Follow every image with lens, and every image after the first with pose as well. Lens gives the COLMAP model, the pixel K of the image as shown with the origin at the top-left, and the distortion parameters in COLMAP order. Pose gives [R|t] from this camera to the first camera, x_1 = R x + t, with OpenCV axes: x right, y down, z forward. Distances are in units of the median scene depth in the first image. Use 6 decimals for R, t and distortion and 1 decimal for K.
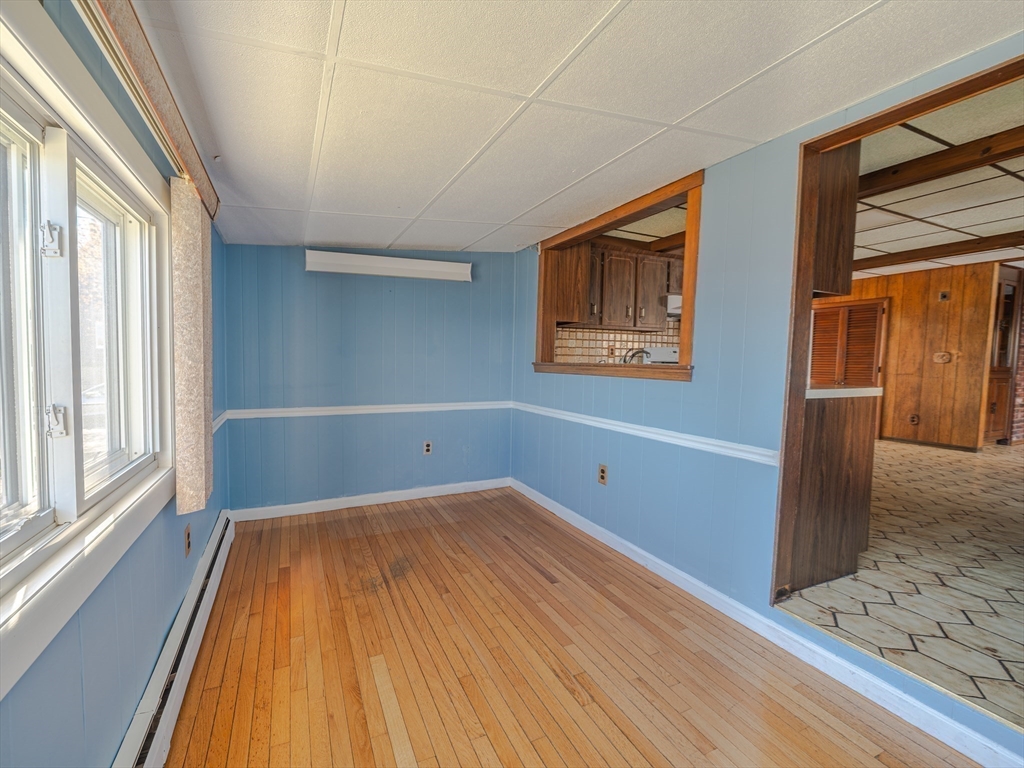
lens RADIAL K [[399.9, 0, 463.4], [0, 399.9, 385.2], [0, 0, 1]] dist [0.000344, -0.000082]
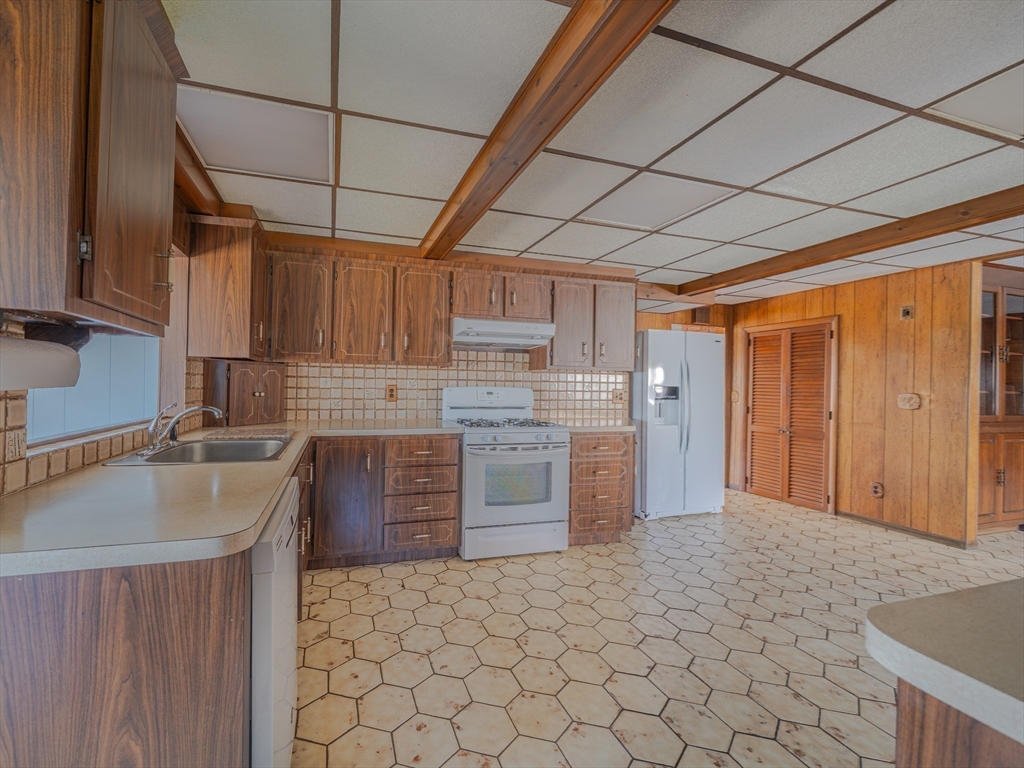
lens RADIAL K [[399.9, 0, 463.4], [0, 399.9, 385.2], [0, 0, 1]] dist [0.000344, -0.000082]
pose [[0.994381, 0.002492, -0.105835, 0.633654], [-0.009121, 0.998022, -0.062204, -0.058268], [0.105470, 0.062820, 0.992436, 0.297202]]
